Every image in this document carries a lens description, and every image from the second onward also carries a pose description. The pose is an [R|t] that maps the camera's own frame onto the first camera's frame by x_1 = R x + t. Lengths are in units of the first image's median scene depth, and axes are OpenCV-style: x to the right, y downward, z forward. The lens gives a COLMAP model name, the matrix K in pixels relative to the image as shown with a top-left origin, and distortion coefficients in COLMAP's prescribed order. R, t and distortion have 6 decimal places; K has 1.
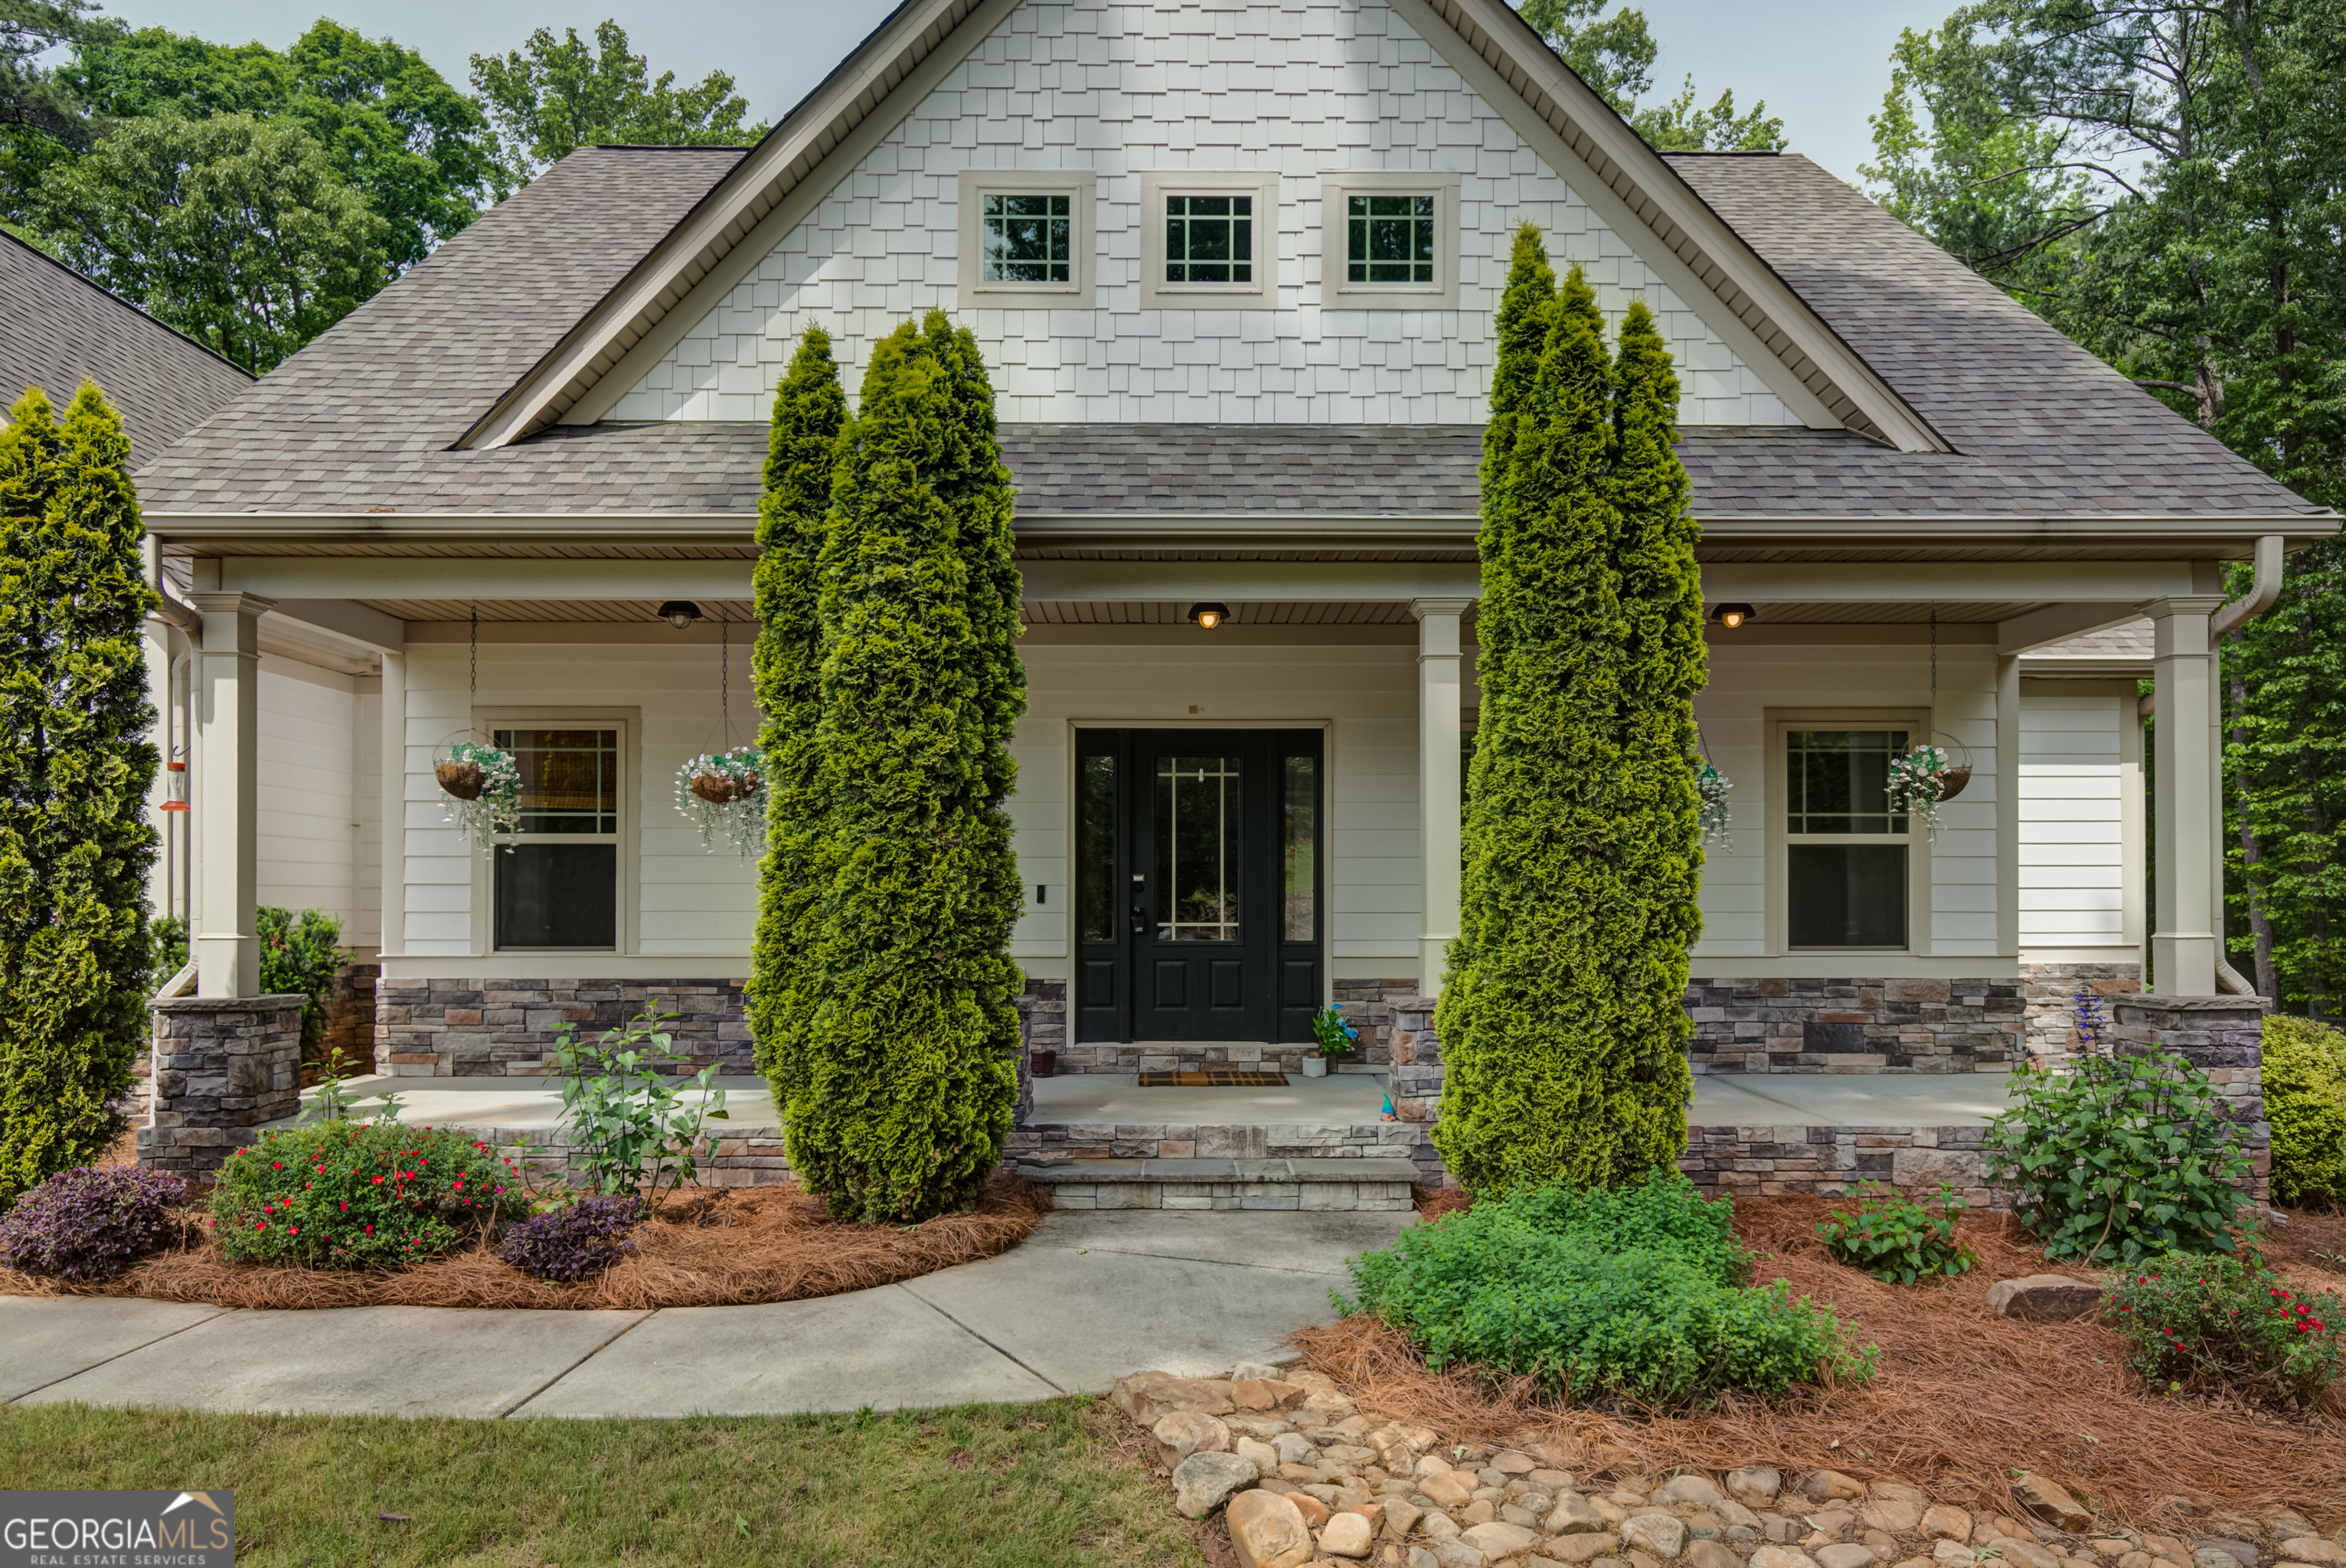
lens RADIAL K [[1621.3, 0, 1166.1], [0, 1621.3, 871.2], [0, 0, 1]] dist [0.010190, -0.016654]
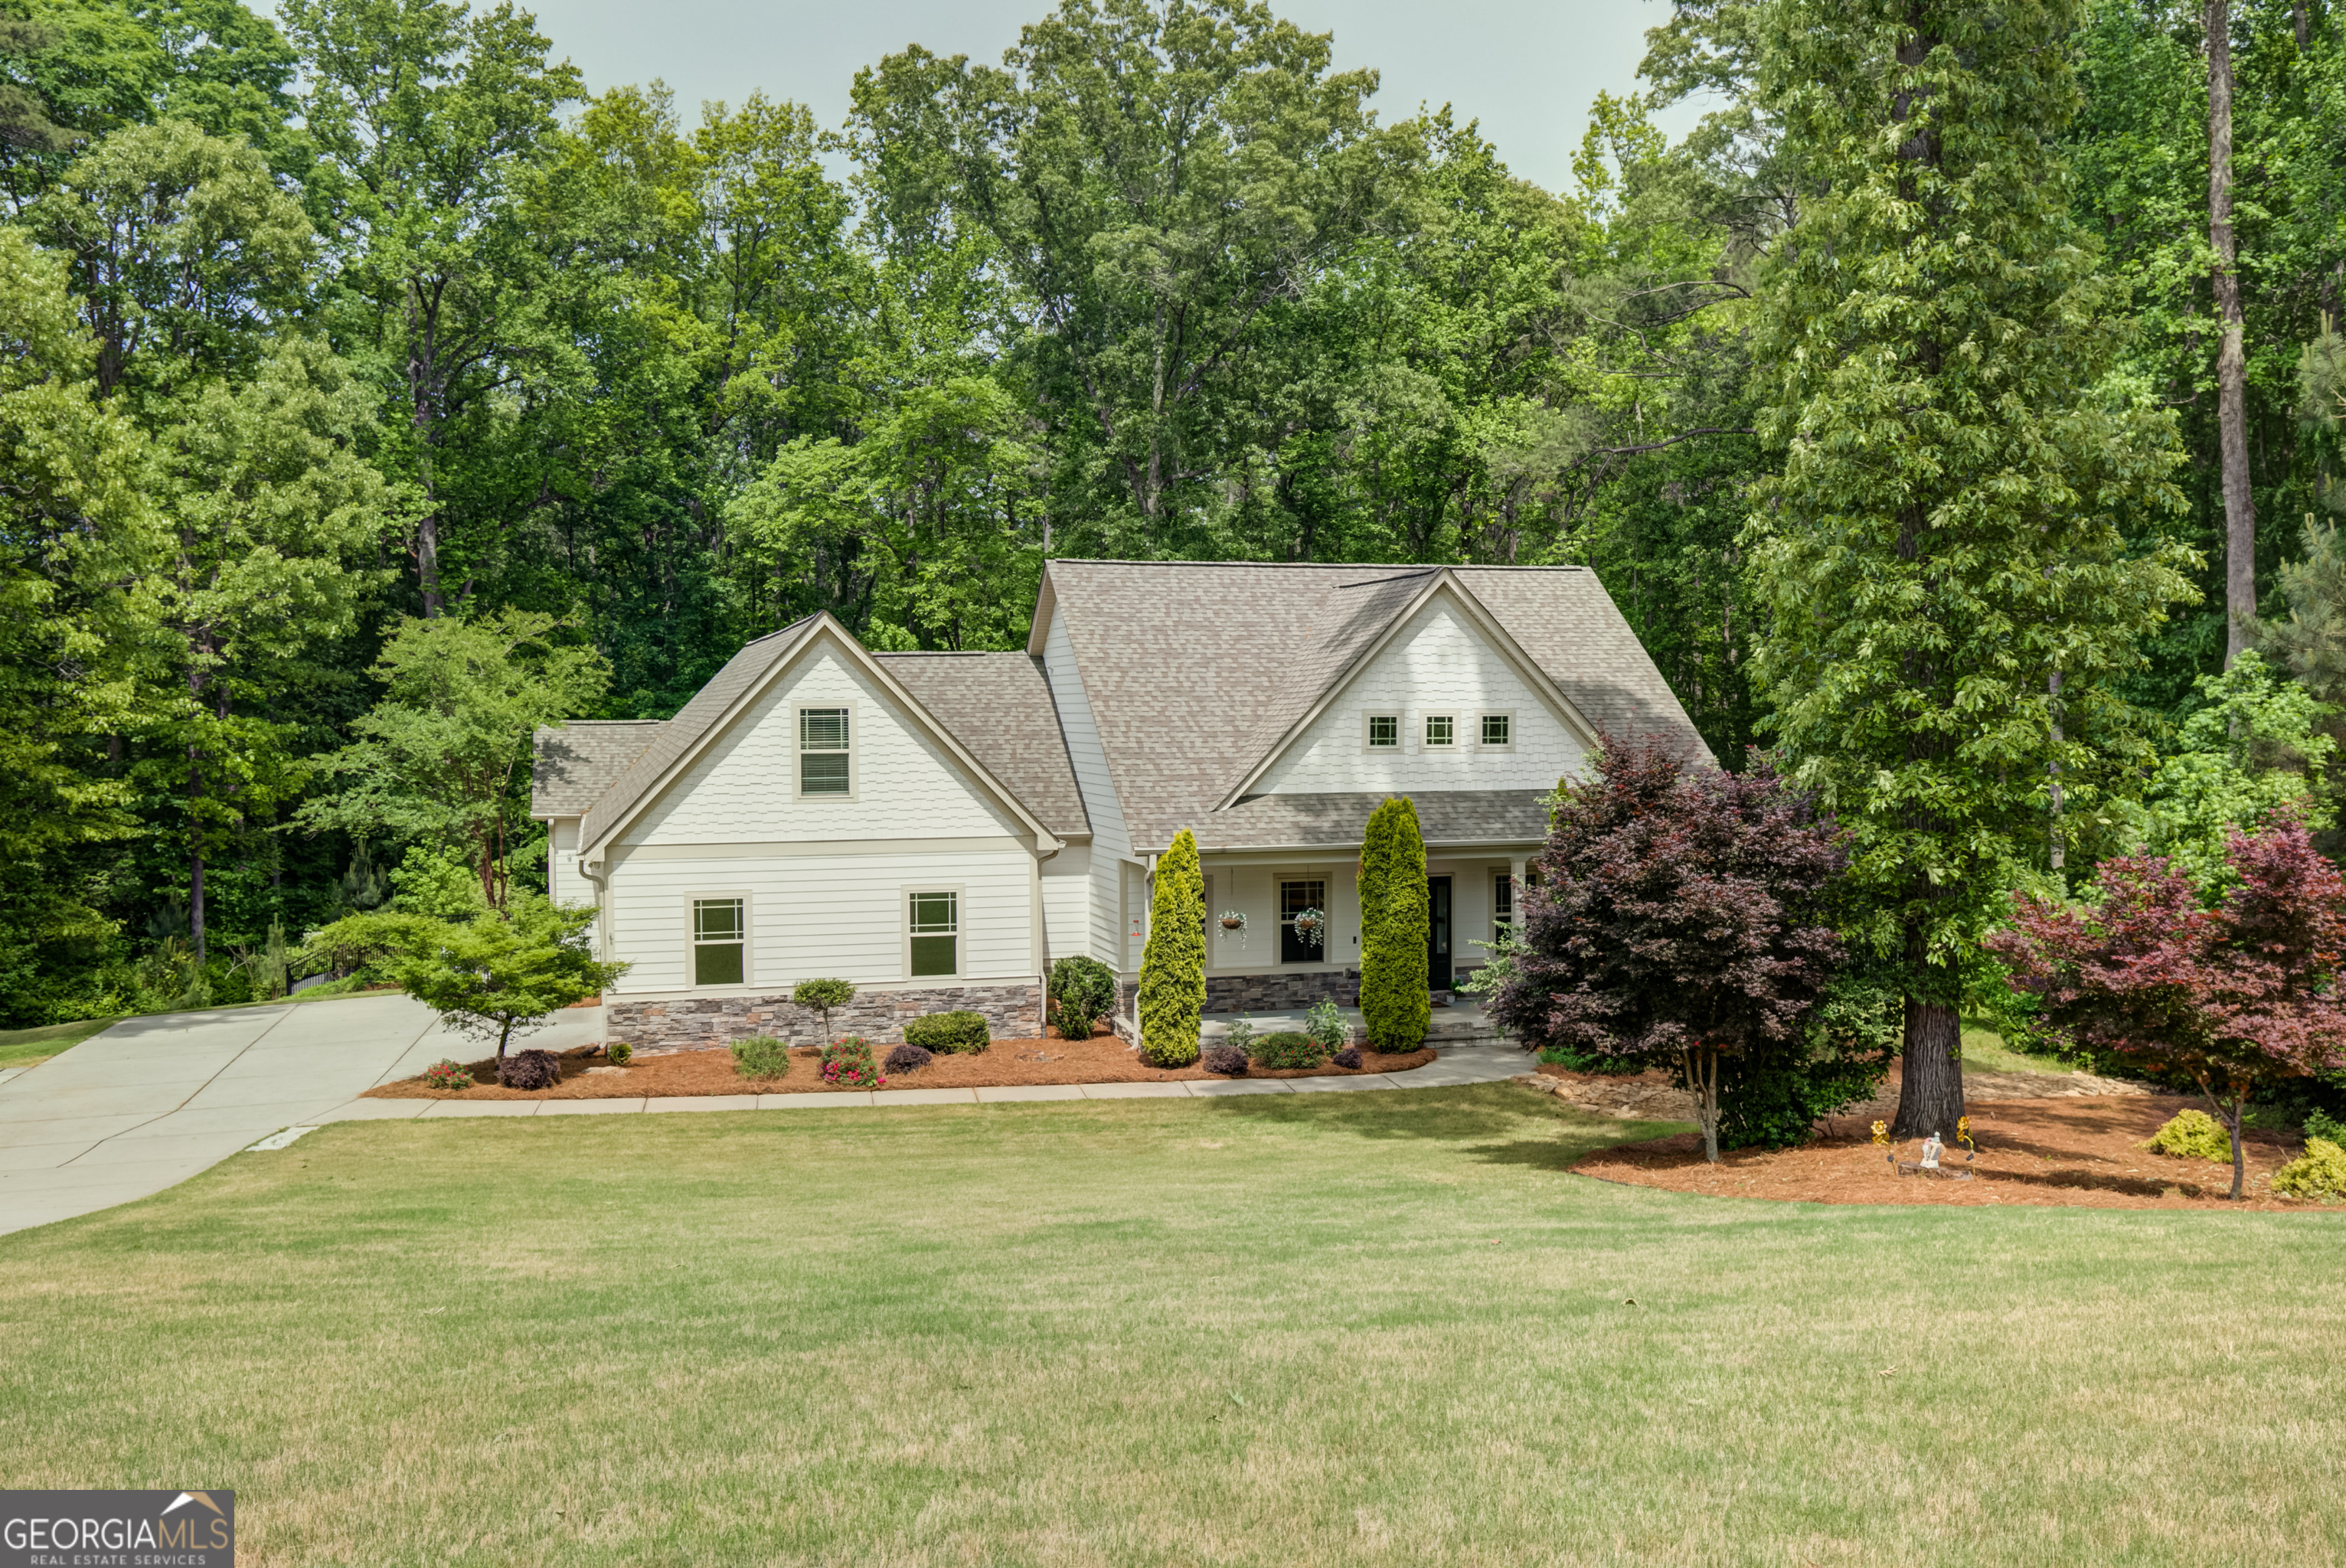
lens RADIAL K [[2102.5, 0, 1179.9], [0, 2102.5, 788.5], [0, 0, 1]] dist [0.000423, -0.000553]
pose [[0.968320, -0.016605, 0.249160, -1.572846], [0.002731, 0.998431, 0.055927, -0.557951], [-0.249697, -0.053475, 0.966846, -2.959144]]
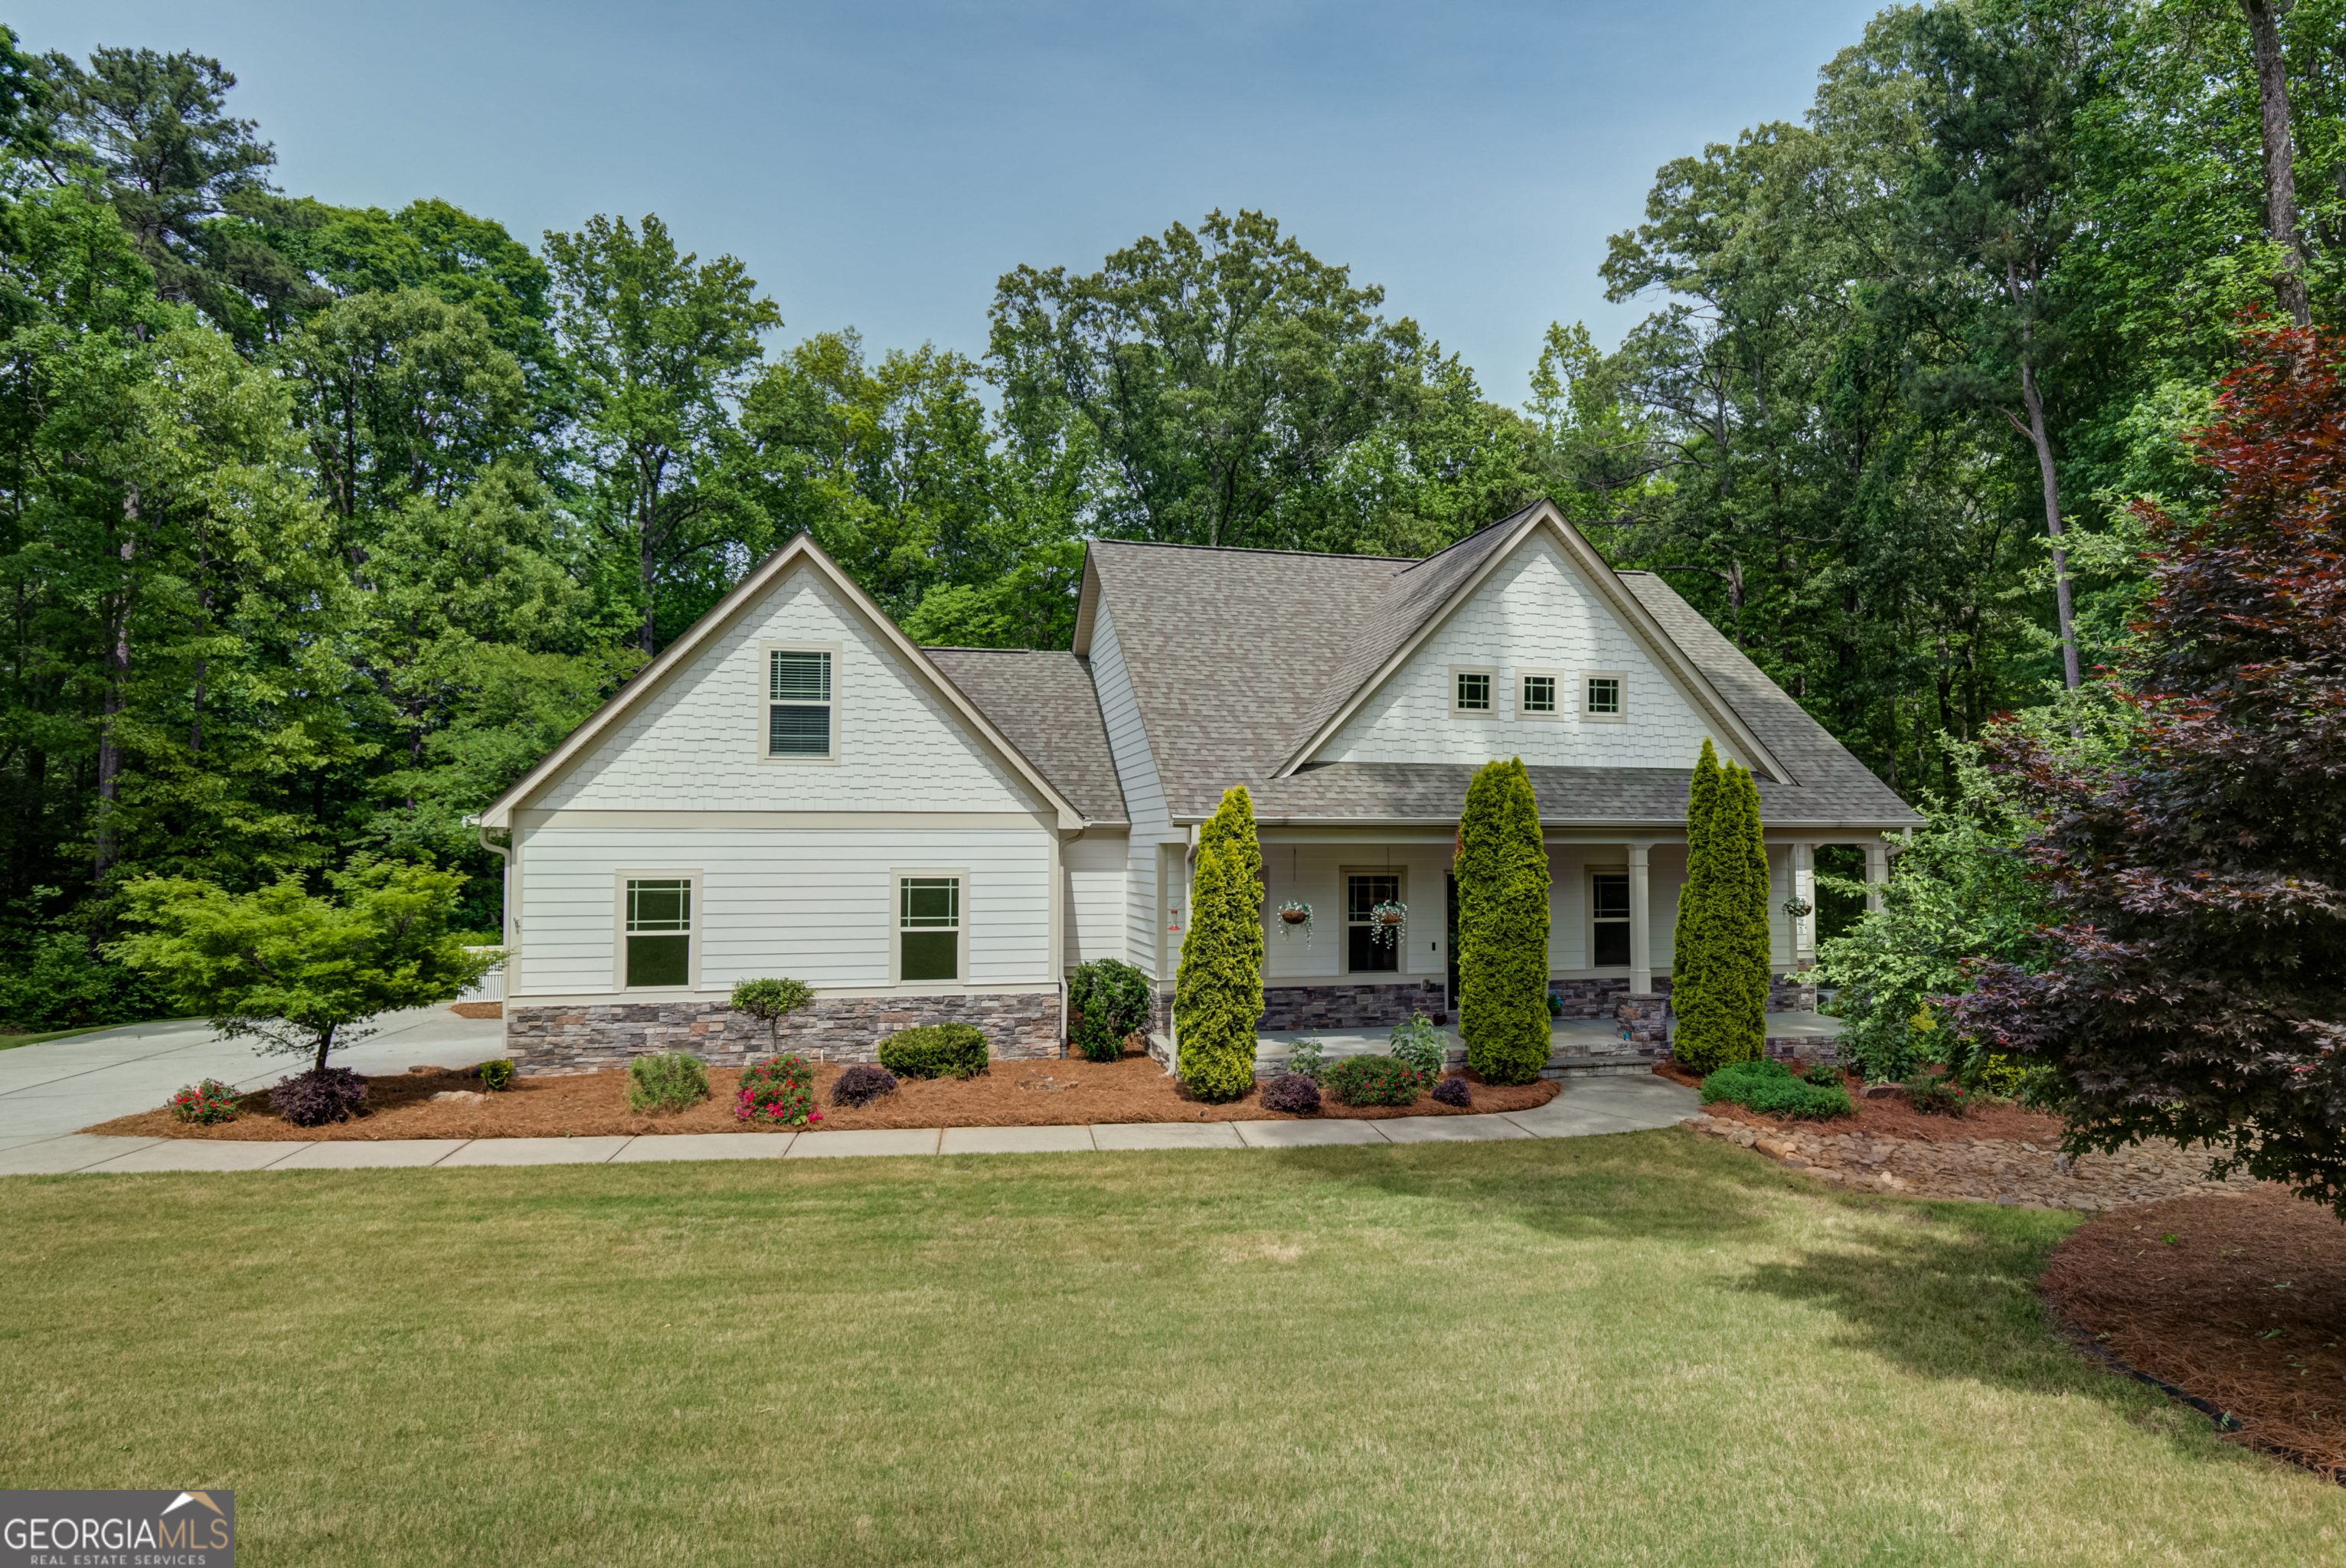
lens RADIAL K [[1318.9, 0, 1195.1], [0, 1318.9, 783.9], [0, 0, 1]] dist [-0.010642, 0.006171]
pose [[0.973870, 0.011037, 0.226836, -1.069912], [-0.004699, 0.999584, -0.028462, -0.208001], [-0.227056, 0.026652, 0.973517, -0.977522]]
